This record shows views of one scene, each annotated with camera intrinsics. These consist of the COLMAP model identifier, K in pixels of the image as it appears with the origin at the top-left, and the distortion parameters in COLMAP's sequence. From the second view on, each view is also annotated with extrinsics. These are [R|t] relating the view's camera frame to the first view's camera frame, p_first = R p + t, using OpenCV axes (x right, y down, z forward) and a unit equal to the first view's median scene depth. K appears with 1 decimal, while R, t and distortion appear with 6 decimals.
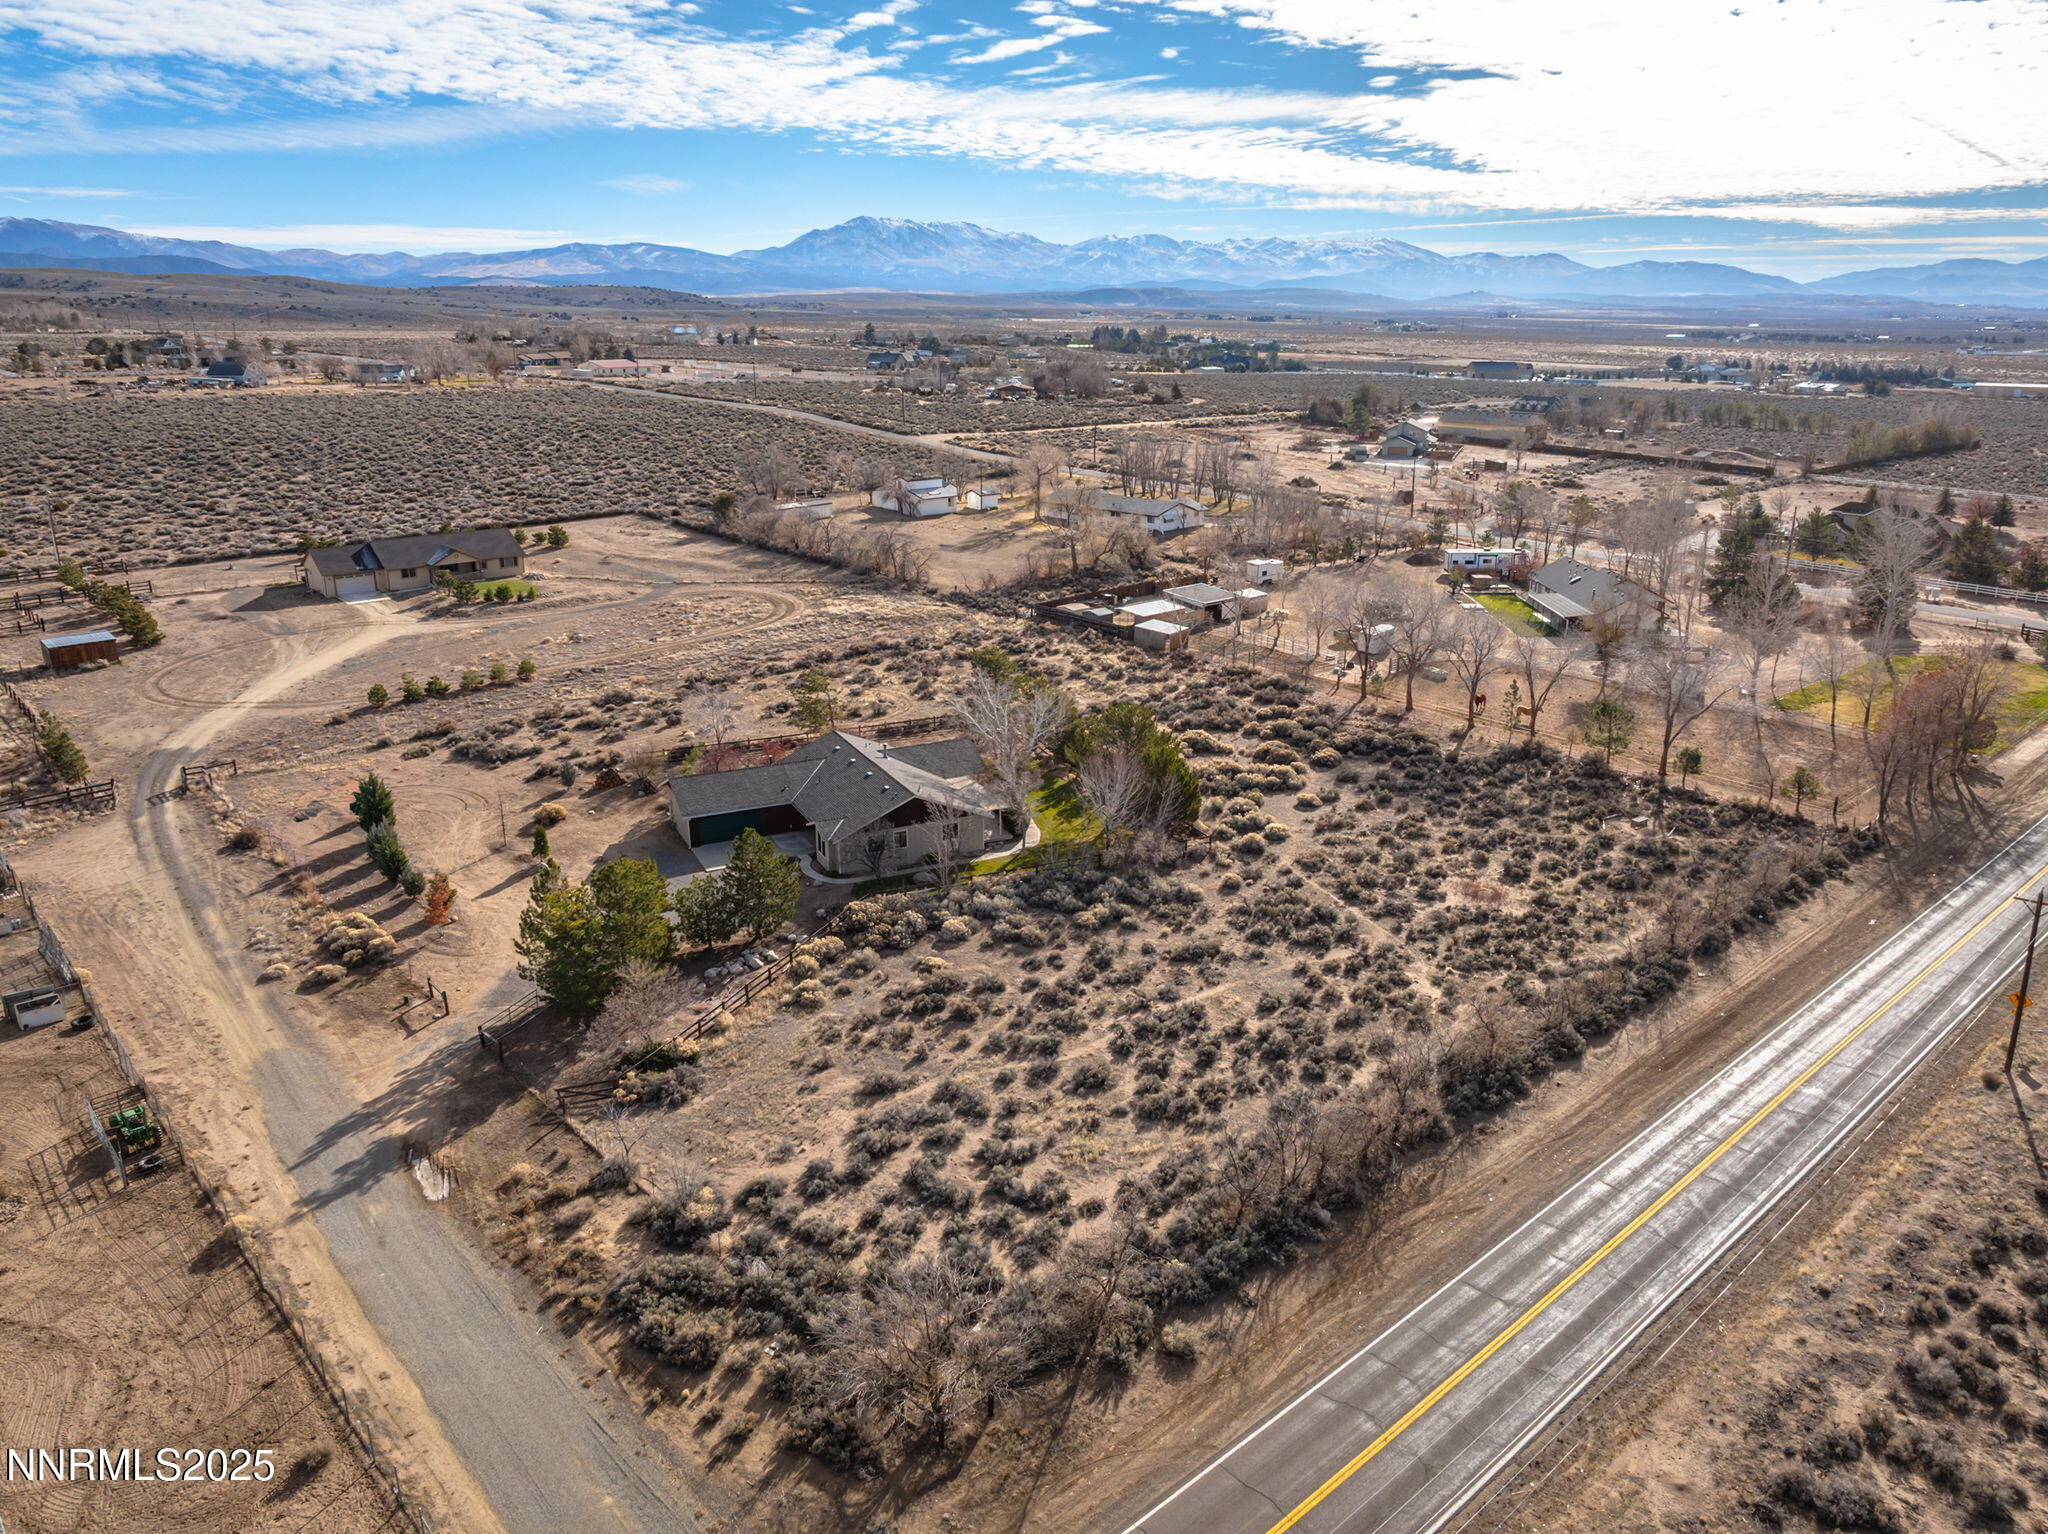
lens RADIAL K [[1410.9, 0, 1017.3], [0, 1410.9, 840.4], [0, 0, 1]] dist [-0.018027, 0.005847]
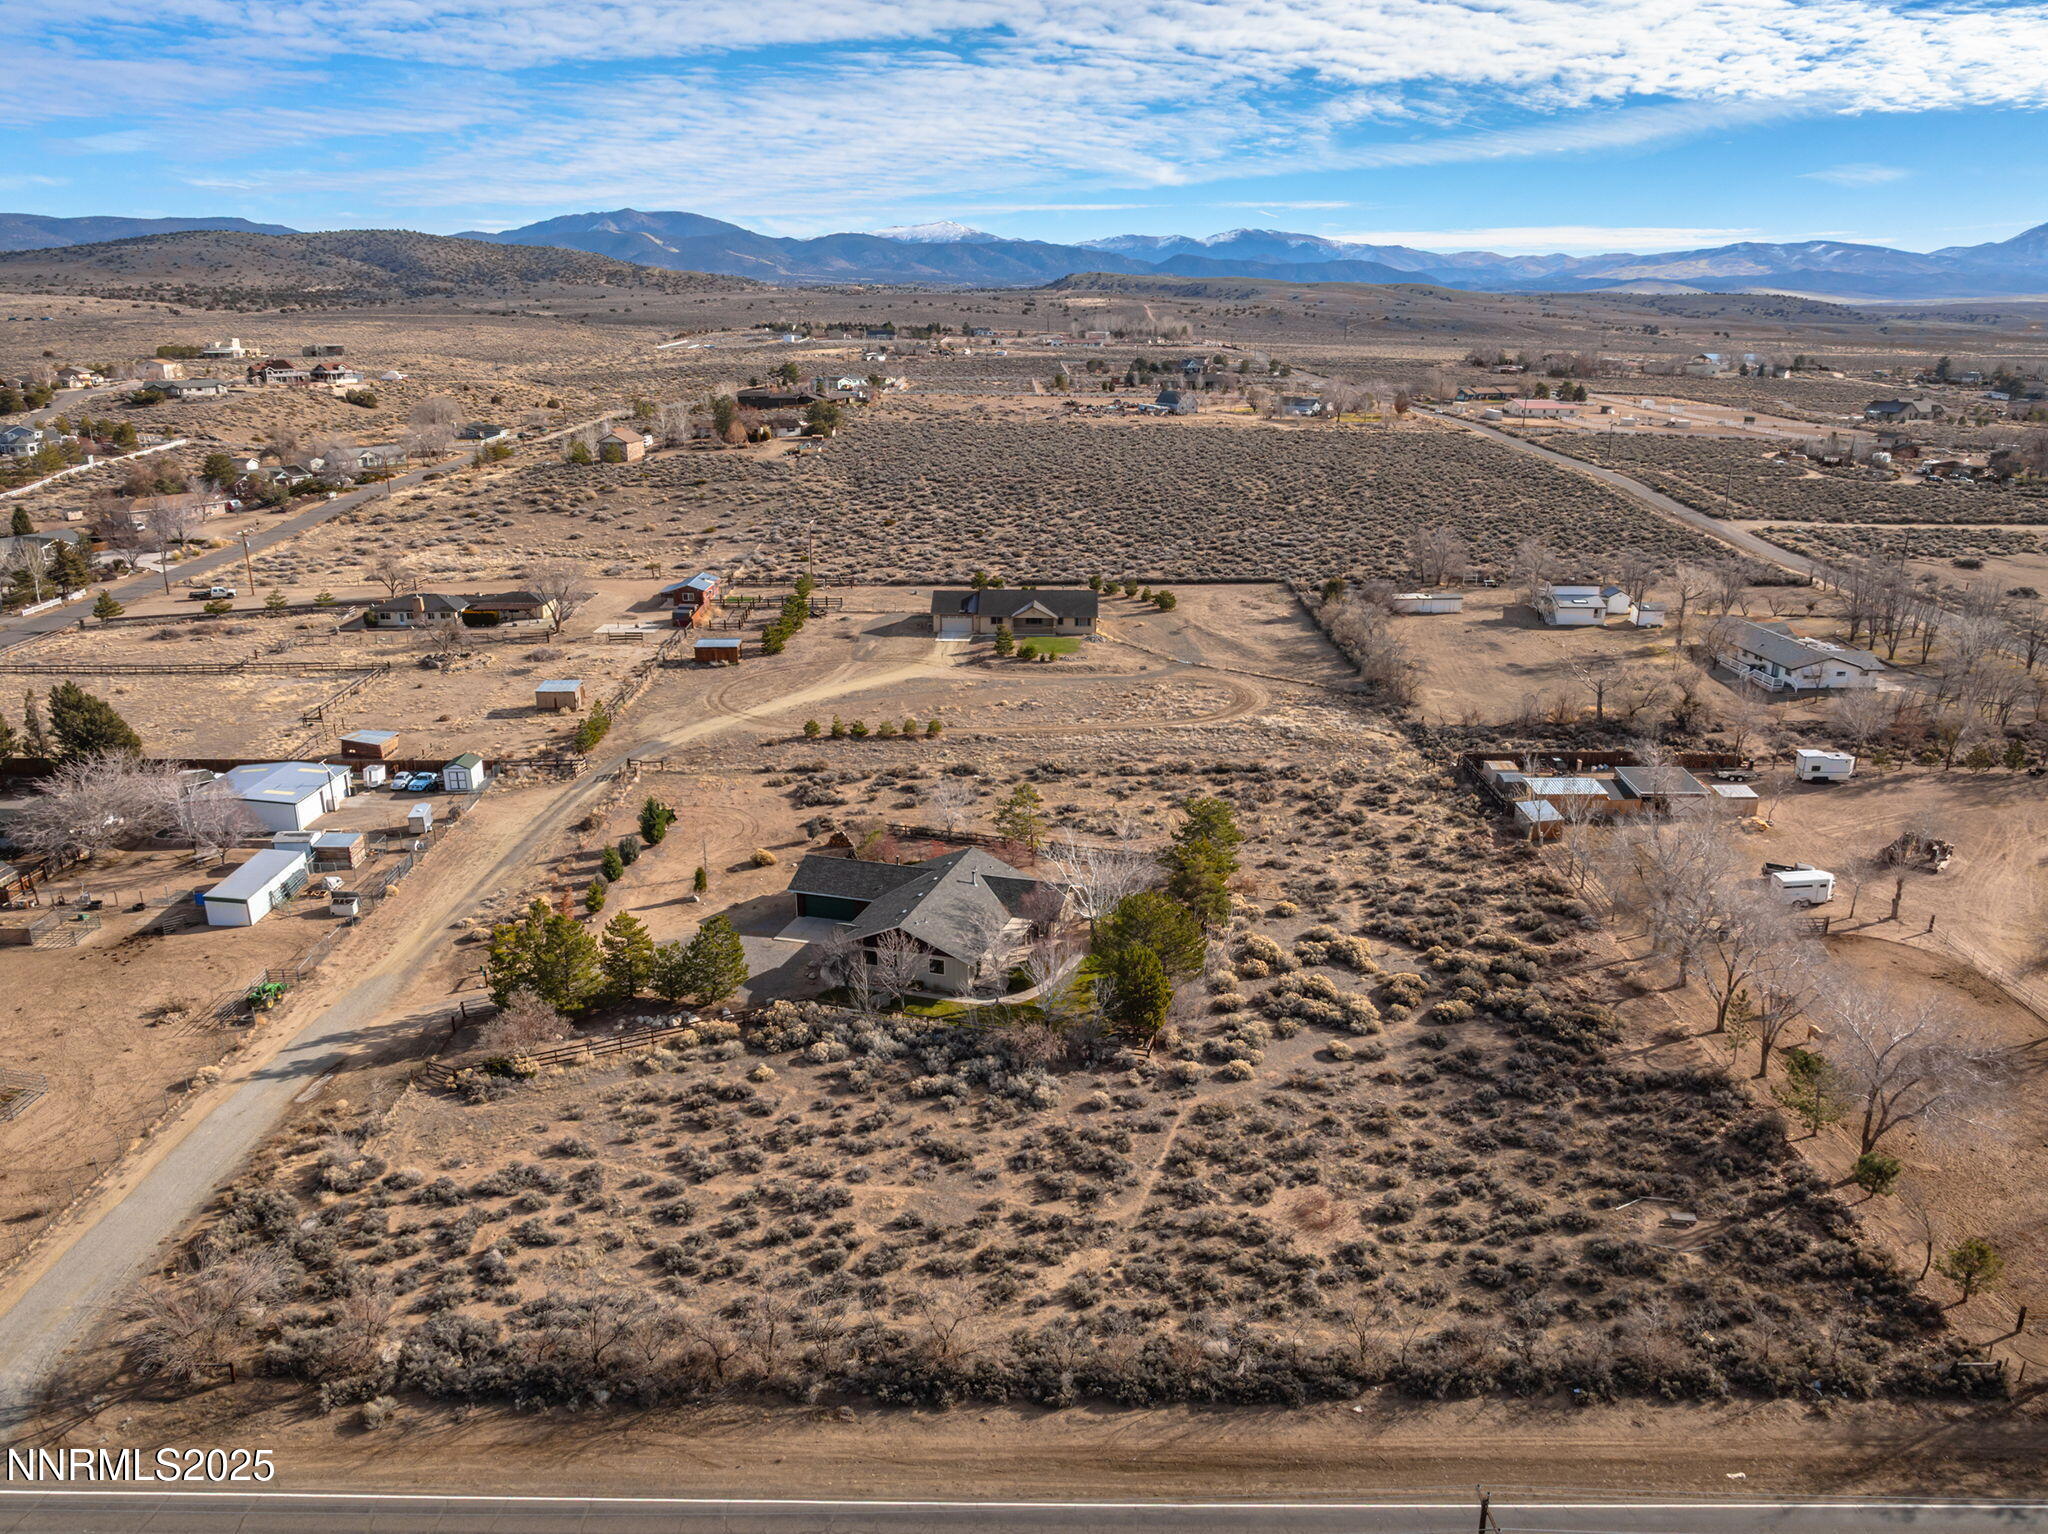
lens RADIAL K [[1434.2, 0, 1020.3], [0, 1434.2, 777.4], [0, 0, 1]] dist [-0.027777, 0.015210]
pose [[0.743289, 0.211184, -0.634761, 0.703048], [-0.238724, 0.970125, 0.043219, -0.221487], [0.624925, 0.119409, 0.771499, 0.178694]]
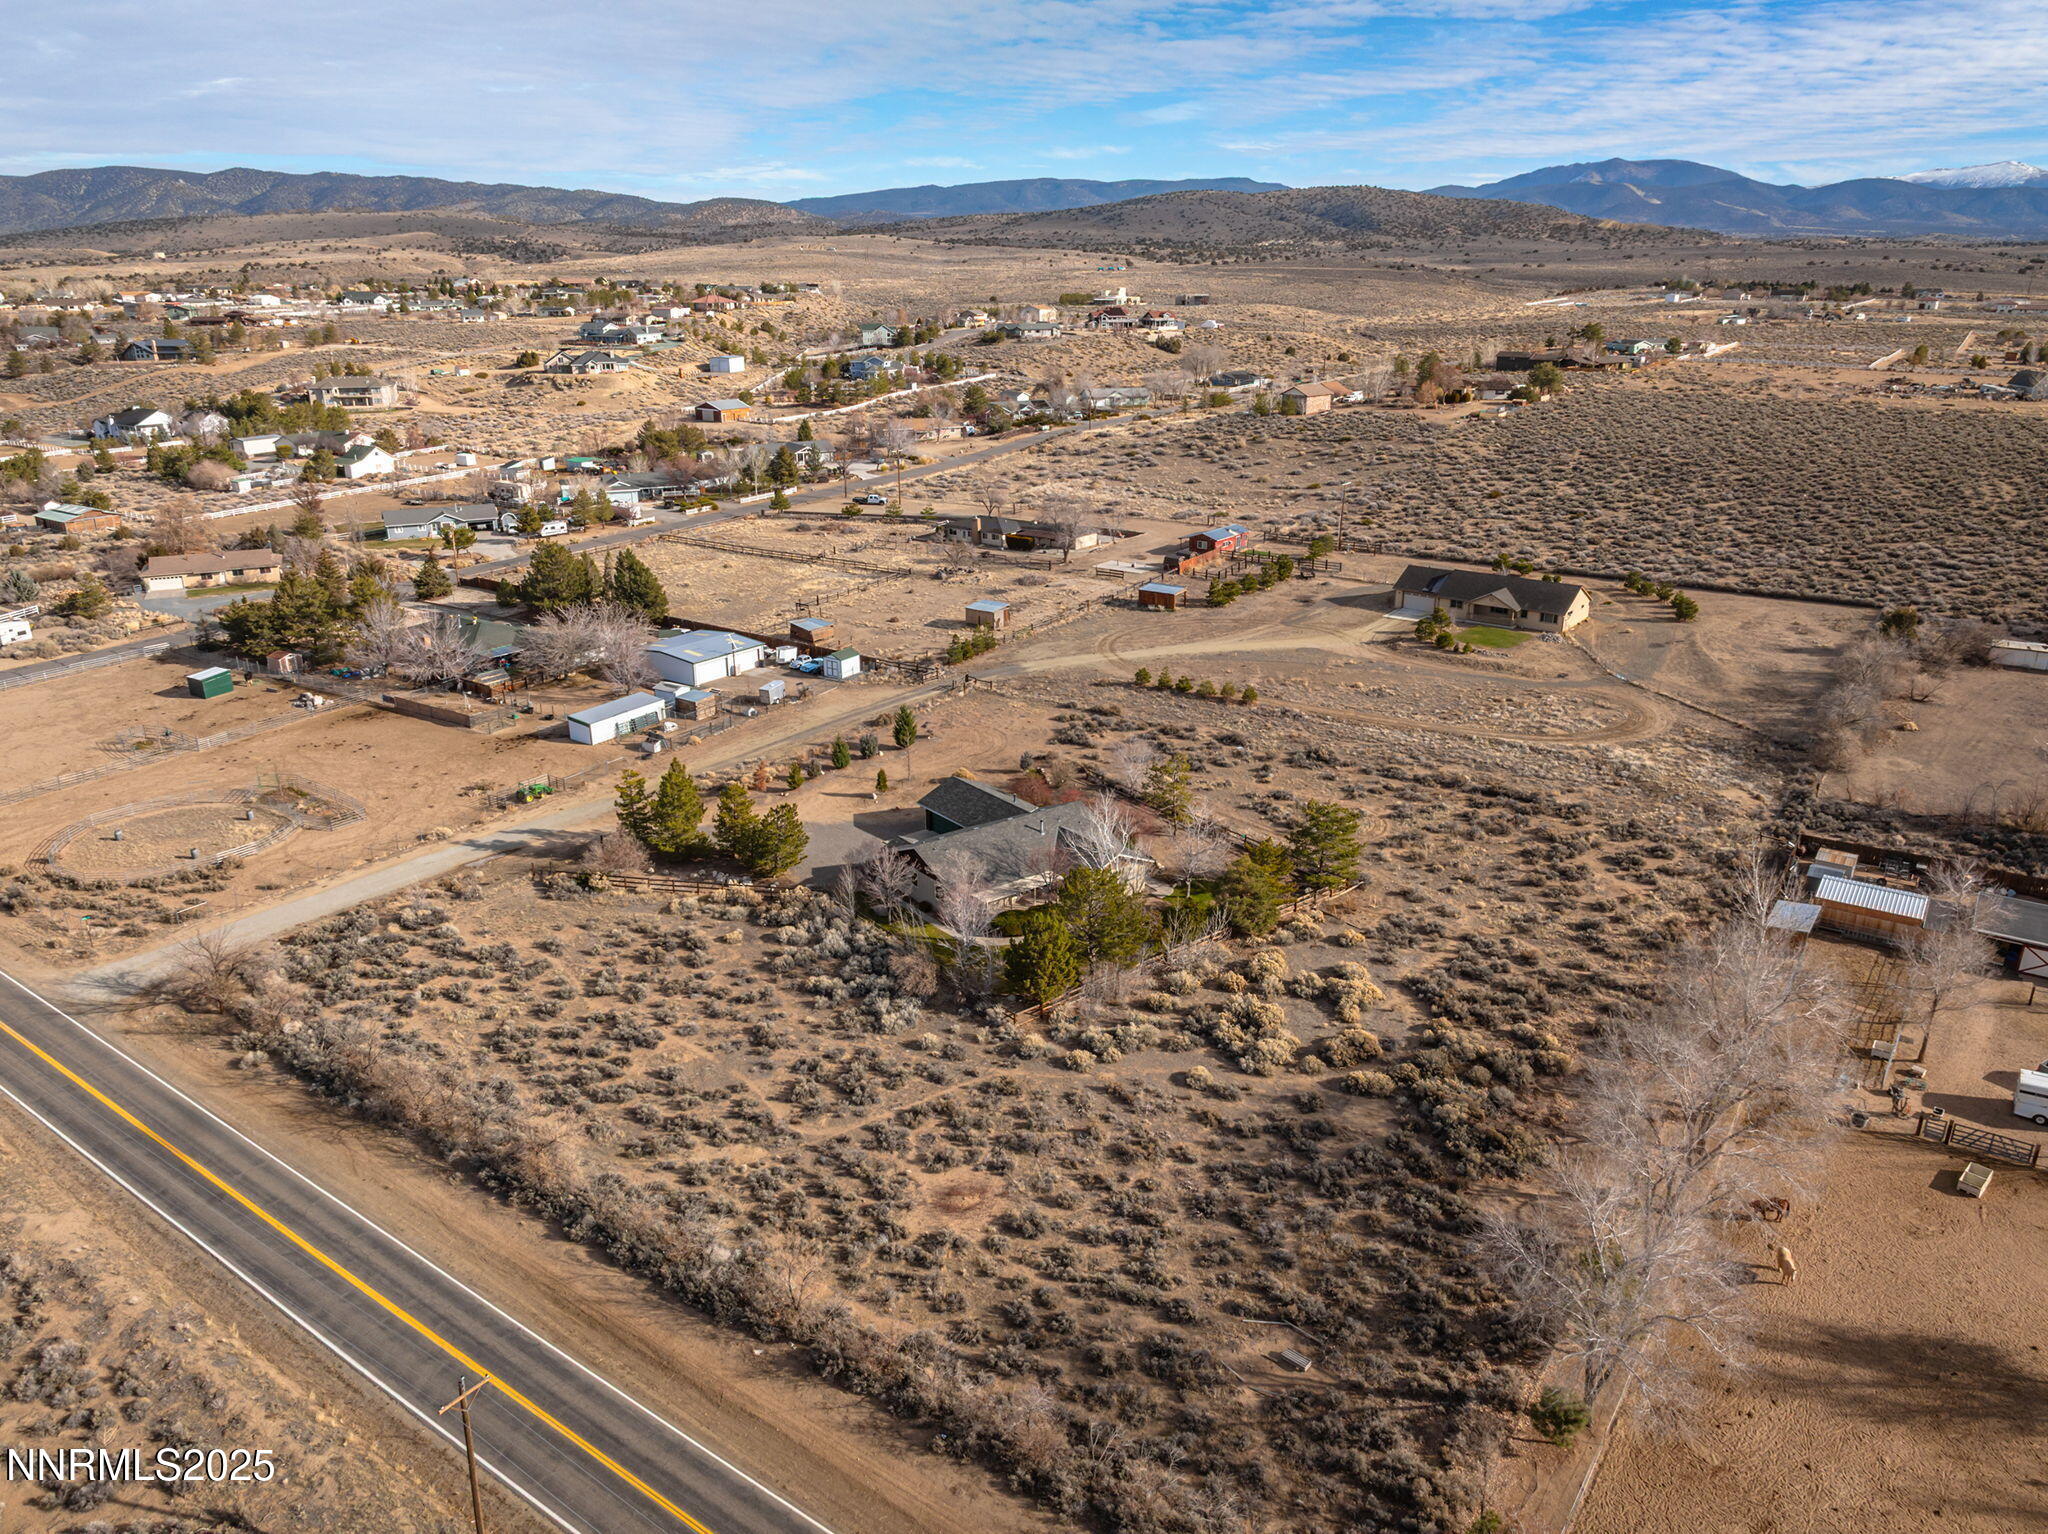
lens RADIAL K [[1434.2, 0, 1020.3], [0, 1434.2, 777.4], [0, 0, 1]] dist [-0.027777, 0.015210]
pose [[0.213782, 0.332795, -0.918447, 1.053944], [-0.344689, 0.905409, 0.247839, -0.423506], [0.914049, 0.263595, 0.308271, 0.708772]]
